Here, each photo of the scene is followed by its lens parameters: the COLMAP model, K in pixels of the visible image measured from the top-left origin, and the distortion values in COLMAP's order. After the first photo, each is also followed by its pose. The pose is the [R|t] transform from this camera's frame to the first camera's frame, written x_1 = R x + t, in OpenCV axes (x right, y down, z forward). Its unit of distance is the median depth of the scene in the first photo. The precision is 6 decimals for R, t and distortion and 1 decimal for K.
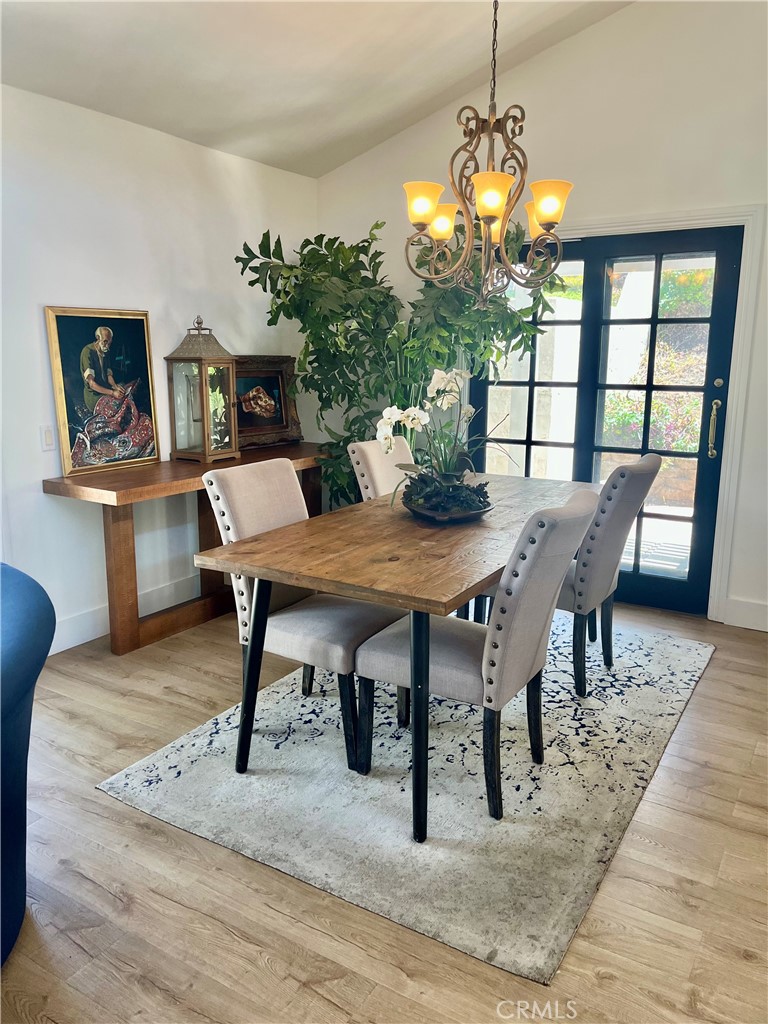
lens RADIAL K [[781.2, 0, 377.0], [0, 781.2, 503.3], [0, 0, 1]] dist [0.046407, -0.019200]
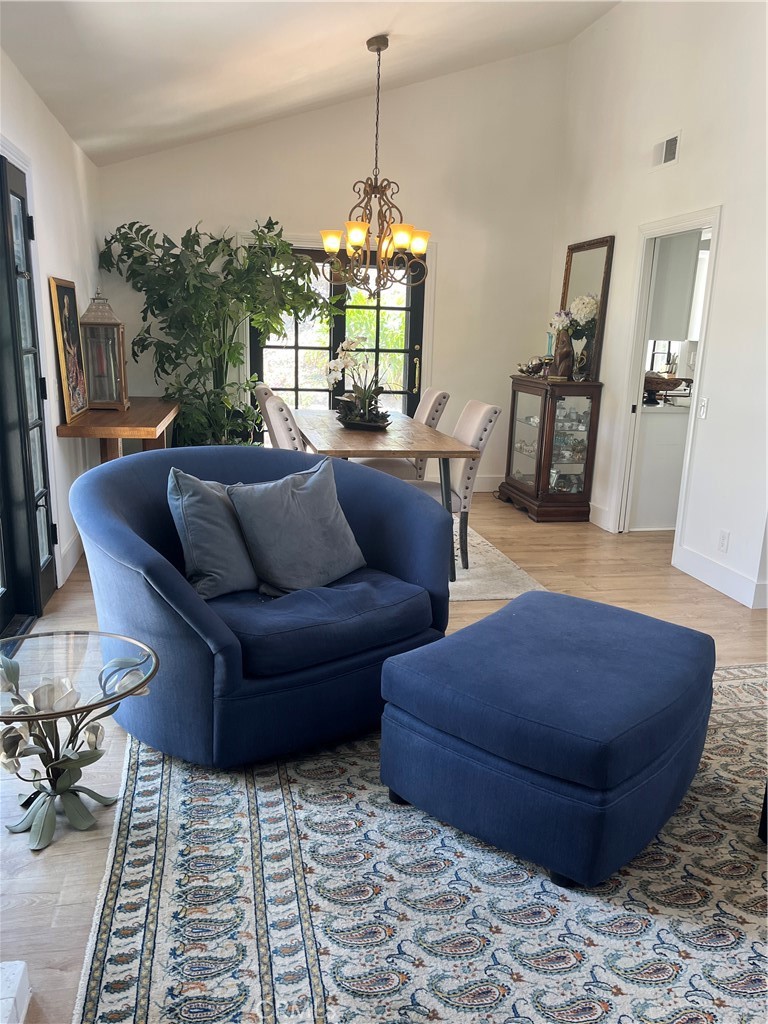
lens RADIAL K [[781.2, 0, 379.0], [0, 781.2, 518.2], [0, 0, 1]] dist [0.046407, -0.019200]
pose [[0.735875, -0.139596, 0.662572, -0.857201], [0.105436, 0.990205, 0.091523, 0.050502], [-0.668858, 0.002510, 0.743386, -0.200795]]
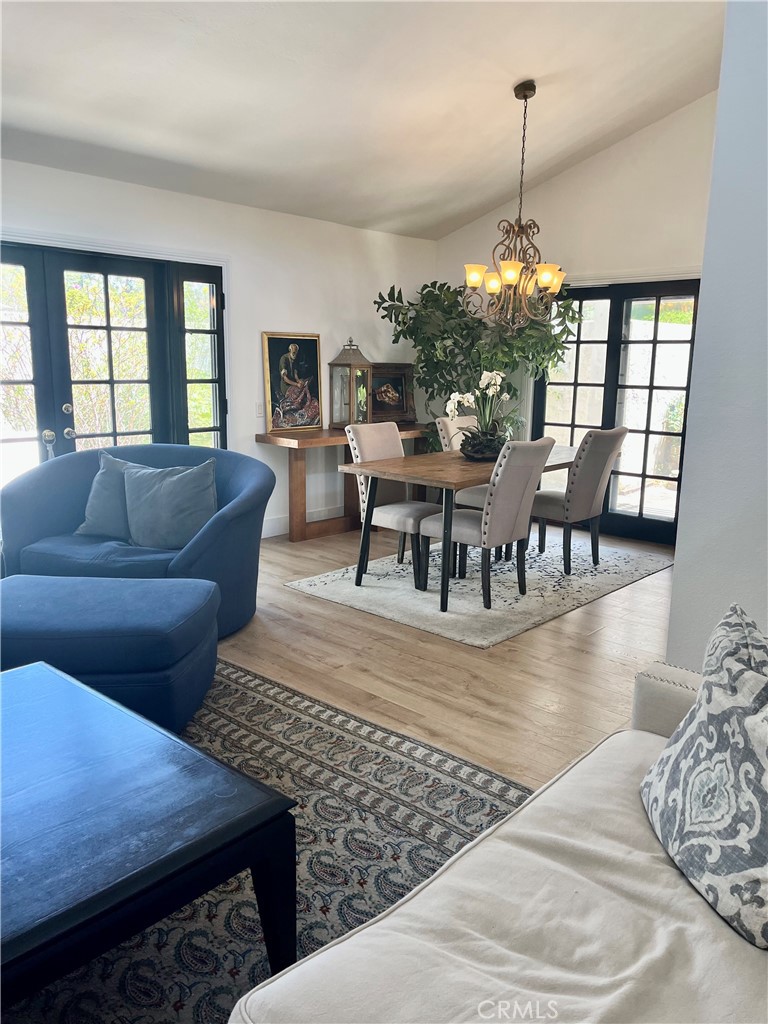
lens RADIAL K [[781.2, 0, 389.8], [0, 781.2, 515.1], [0, 0, 1]] dist [0.046407, -0.019200]
pose [[0.982759, 0.046187, -0.179027, 0.165730], [-0.046100, 0.998926, 0.004650, 0.119990], [0.179049, 0.003683, 0.983833, -0.593962]]
